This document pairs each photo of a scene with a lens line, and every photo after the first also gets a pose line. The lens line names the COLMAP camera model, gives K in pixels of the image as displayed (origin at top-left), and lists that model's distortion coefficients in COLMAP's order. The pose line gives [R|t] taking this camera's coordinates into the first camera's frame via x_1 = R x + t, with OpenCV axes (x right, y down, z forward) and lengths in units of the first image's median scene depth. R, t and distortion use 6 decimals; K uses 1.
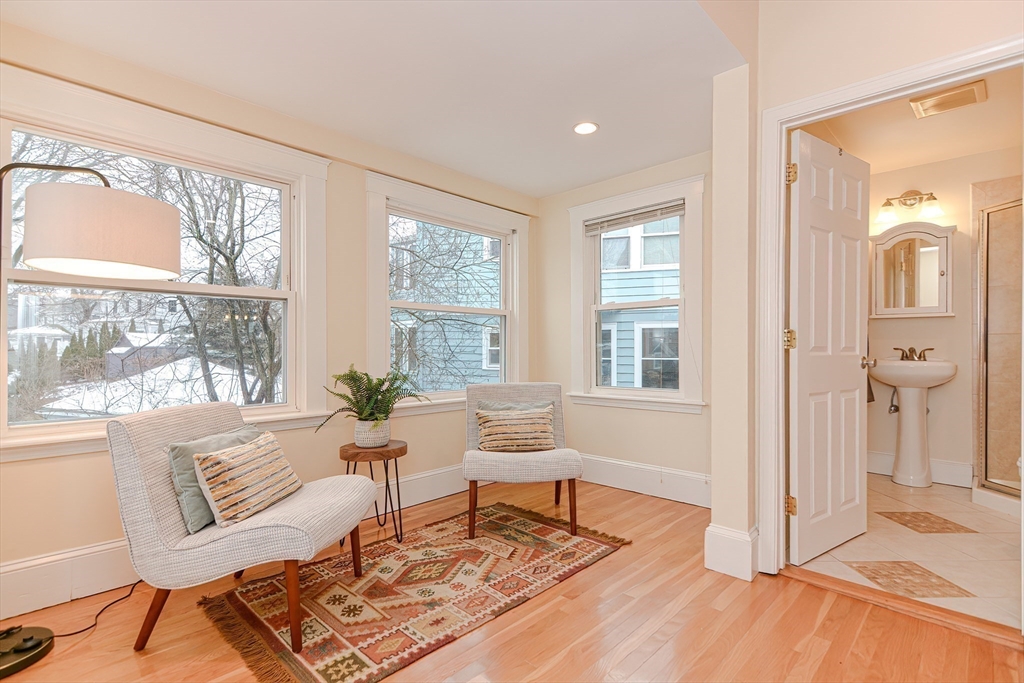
lens RADIAL K [[490.7, 0, 516.5], [0, 490.7, 344.5], [0, 0, 1]] dist [0.012005, -0.003424]
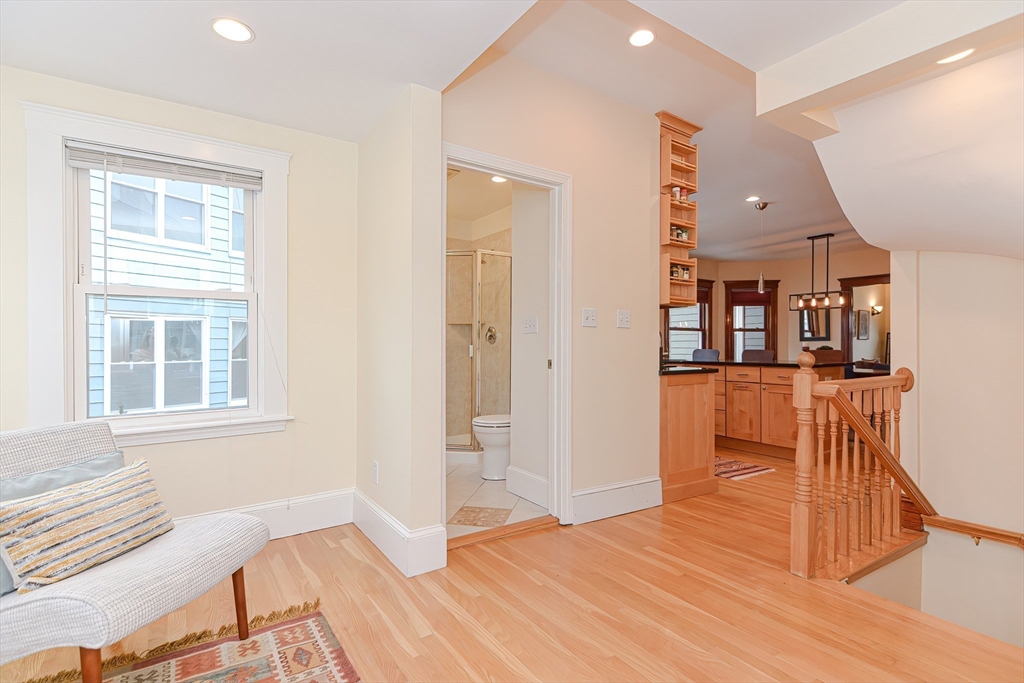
lens RADIAL K [[490.7, 0, 516.2], [0, 490.7, 345.3], [0, 0, 1]] dist [0.012005, -0.003424]
pose [[0.210458, -0.000727, 0.977603, -0.425239], [-0.003362, 0.999993, 0.001467, -0.010822], [-0.977597, -0.003595, 0.210454, 0.463671]]
